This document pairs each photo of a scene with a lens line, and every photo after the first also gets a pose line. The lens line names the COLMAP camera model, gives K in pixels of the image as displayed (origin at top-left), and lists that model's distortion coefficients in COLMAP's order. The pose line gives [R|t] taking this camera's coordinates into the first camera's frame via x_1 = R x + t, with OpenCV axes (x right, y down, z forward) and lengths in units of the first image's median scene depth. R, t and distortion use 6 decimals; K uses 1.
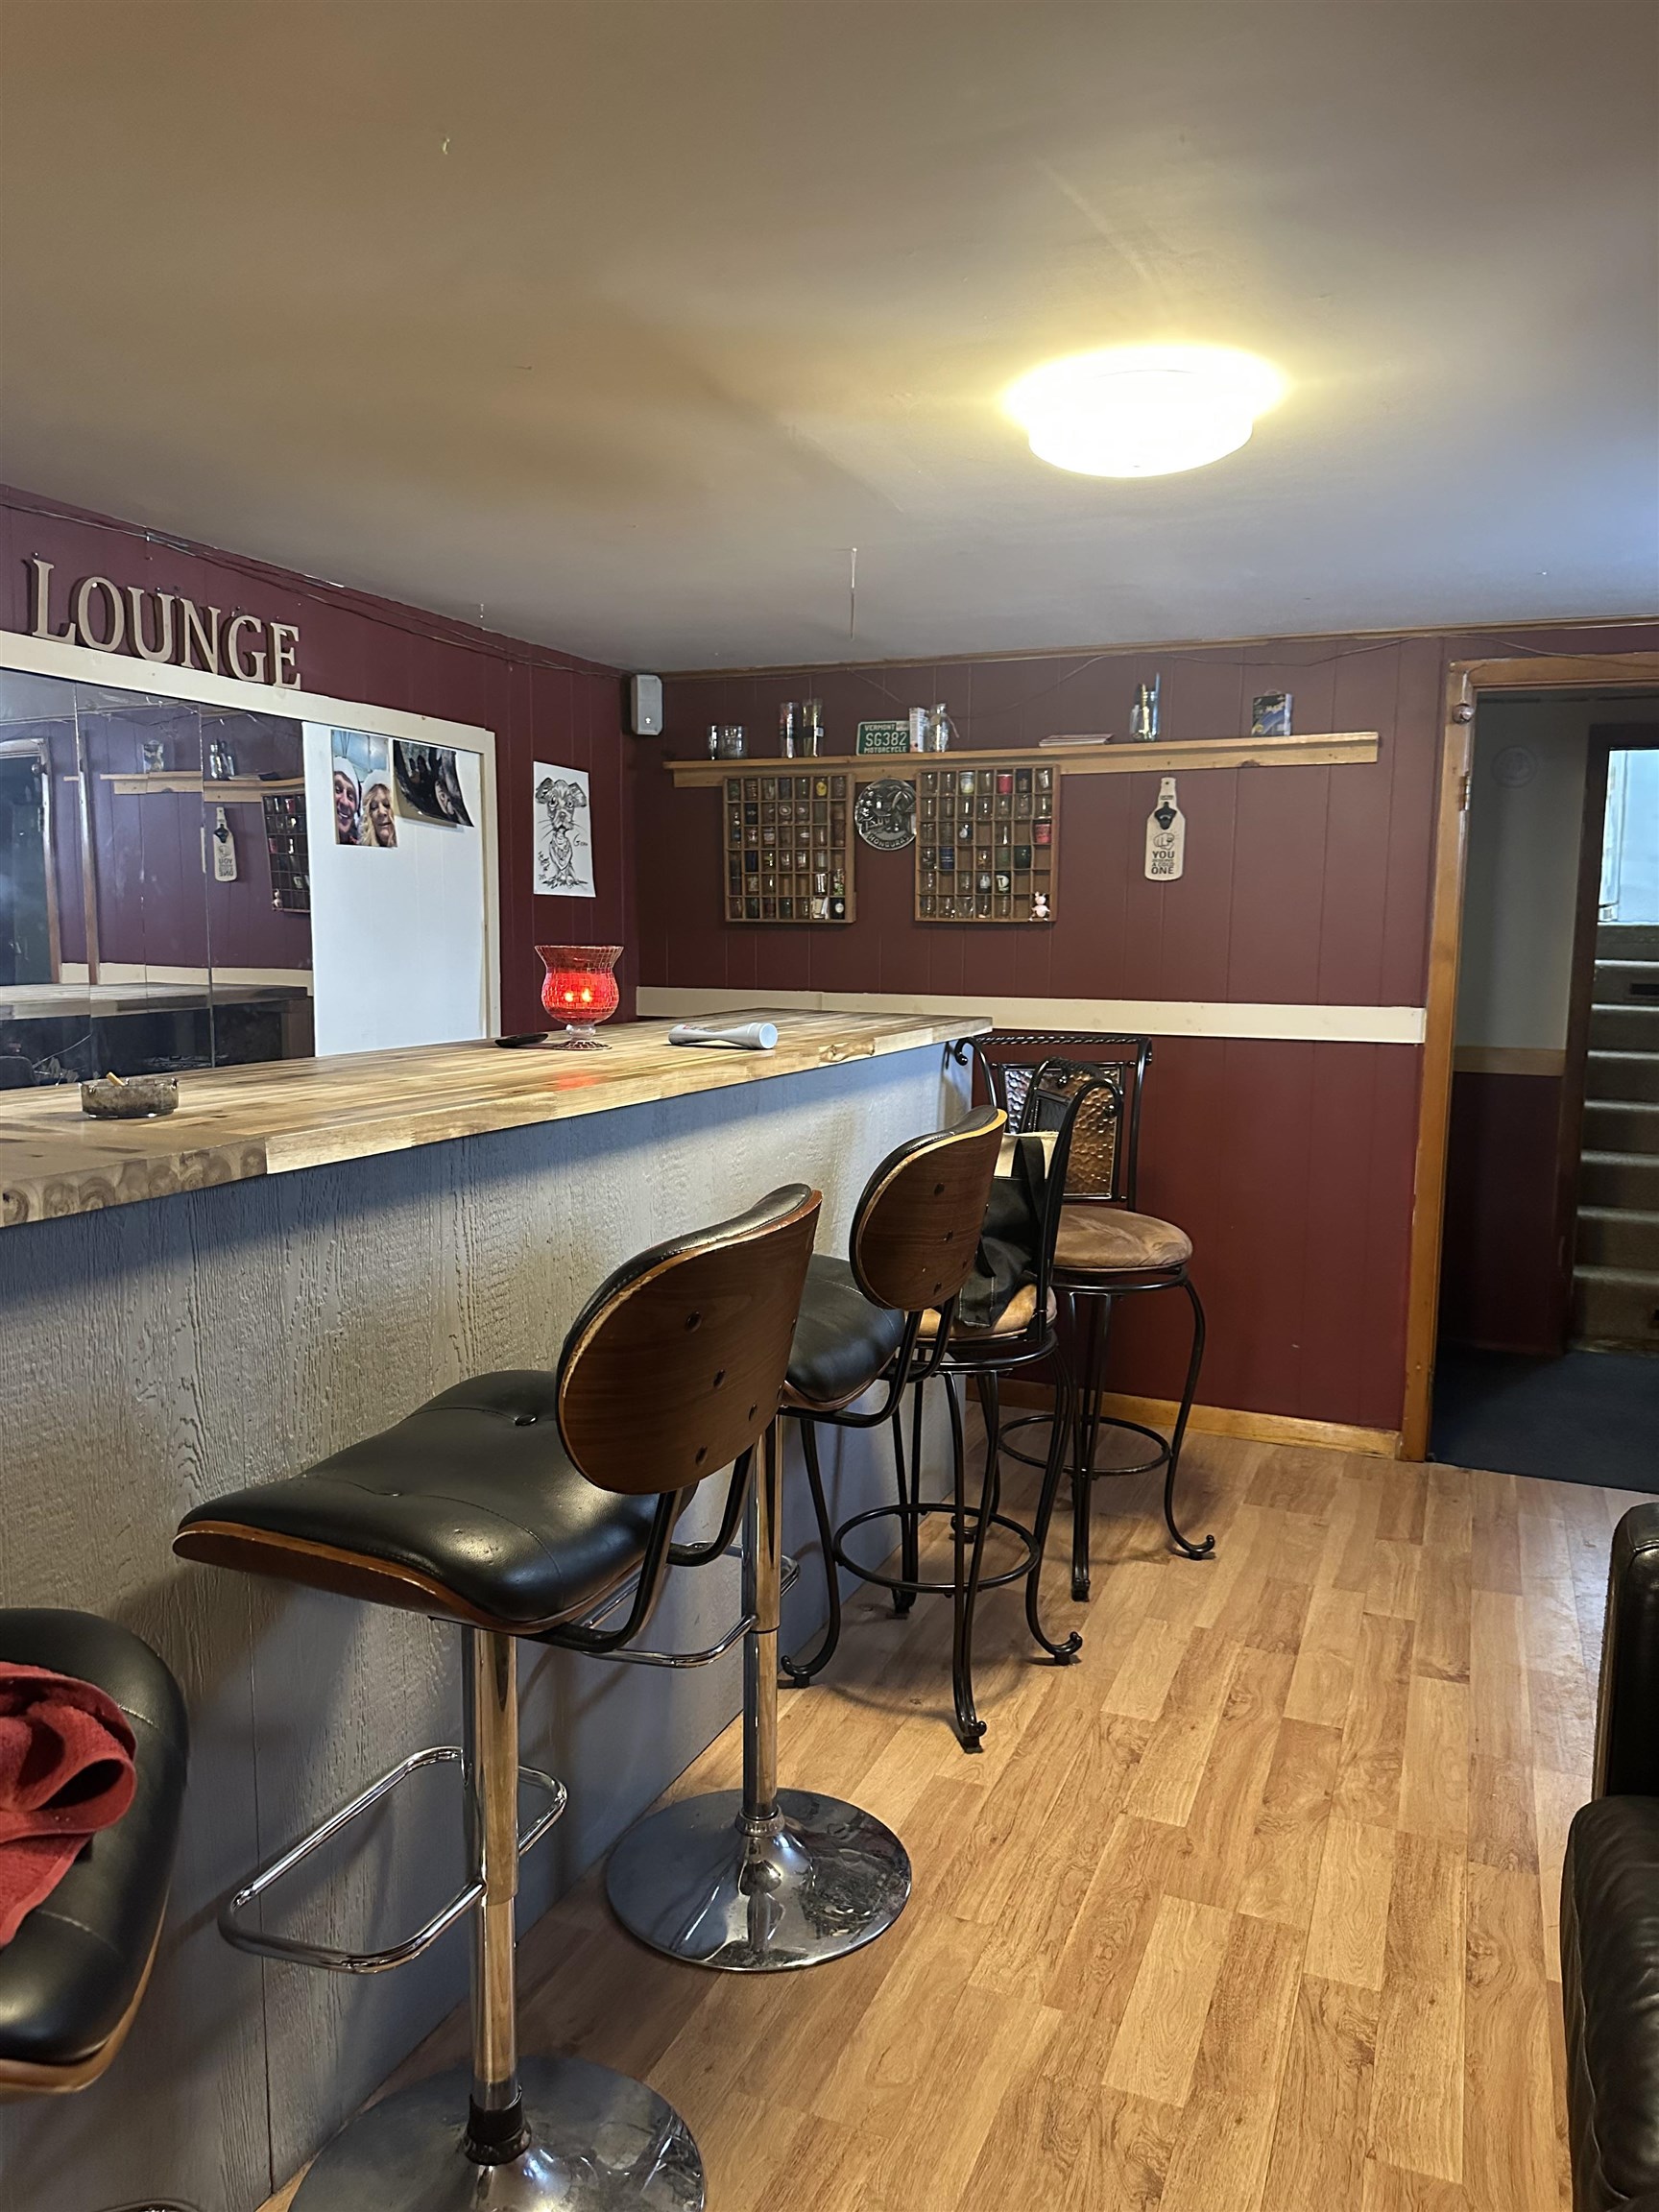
lens RADIAL K [[1566.6, 0, 833.0], [0, 1566.6, 1147.6], [0, 0, 1]] dist [0.049092, -0.168405]
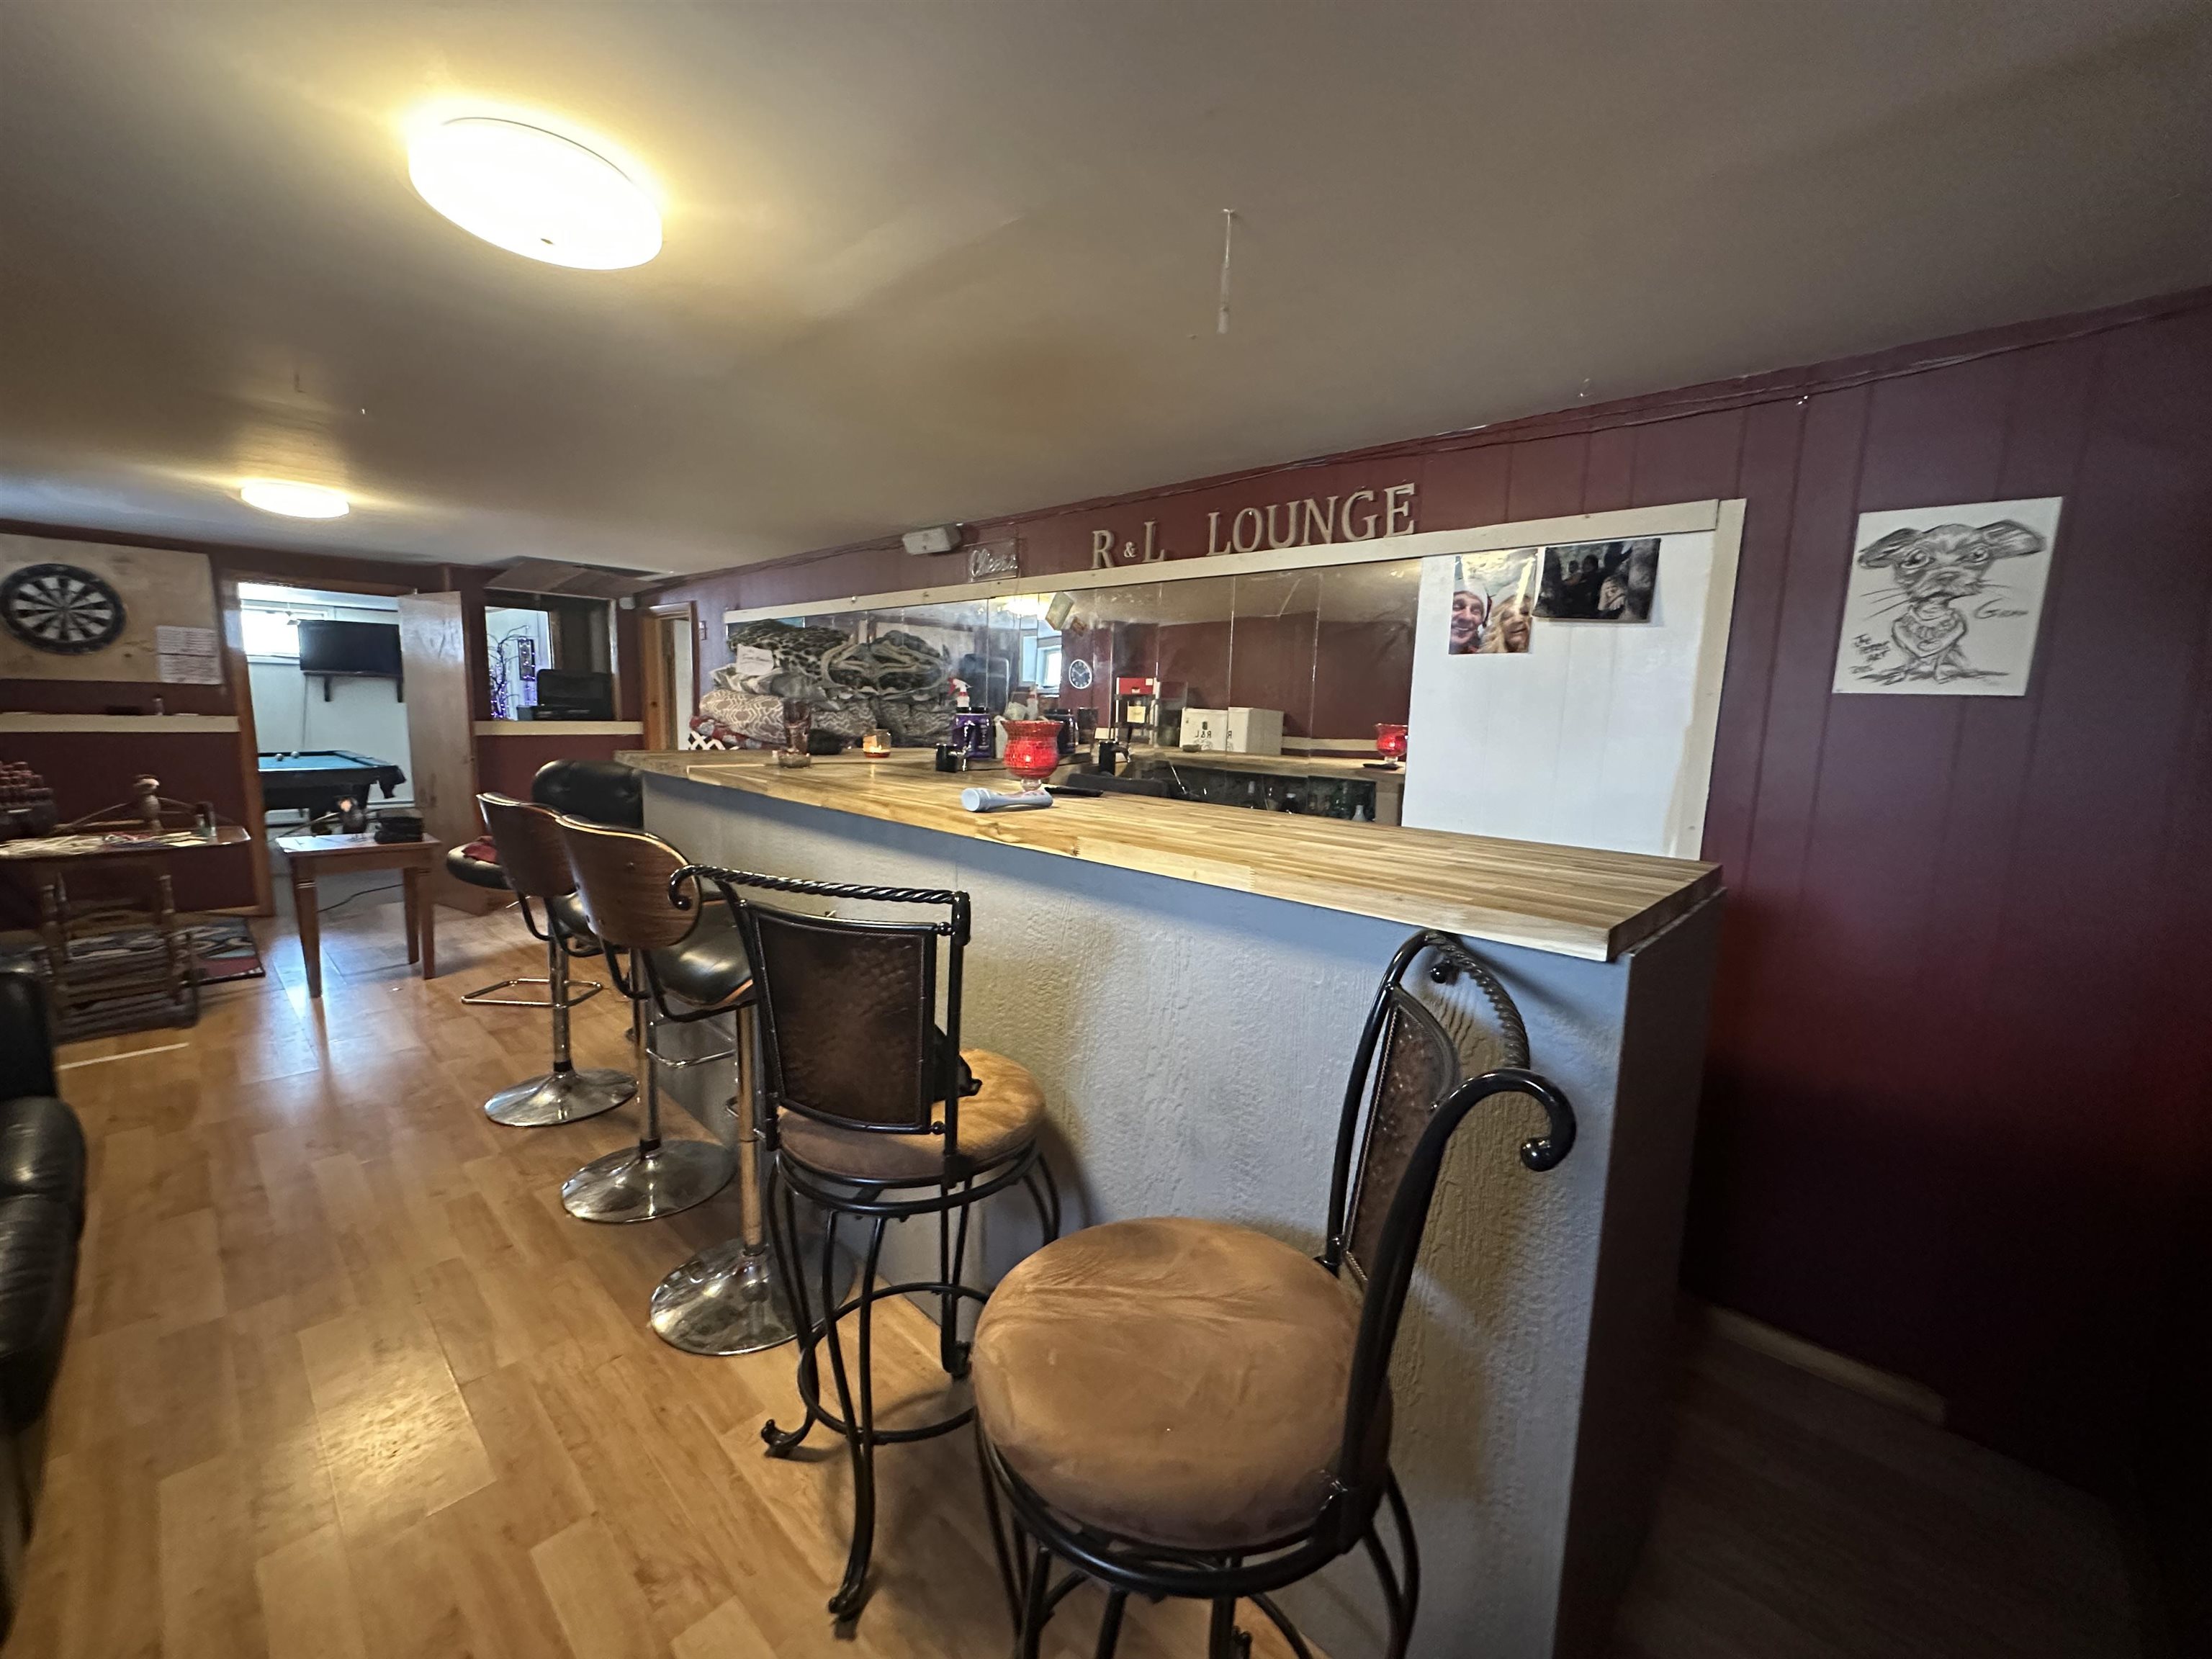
lens RADIAL K [[891.5, 0, 1106.0], [0, 891.5, 829.5], [0, 0, 1]] dist [-0.001909, 0.000542]
pose [[-0.363895, 0.106721, -0.925306, 0.405839], [-0.162714, 0.970856, 0.175965, -0.140470], [0.917118, 0.214593, -0.335925, 1.010525]]
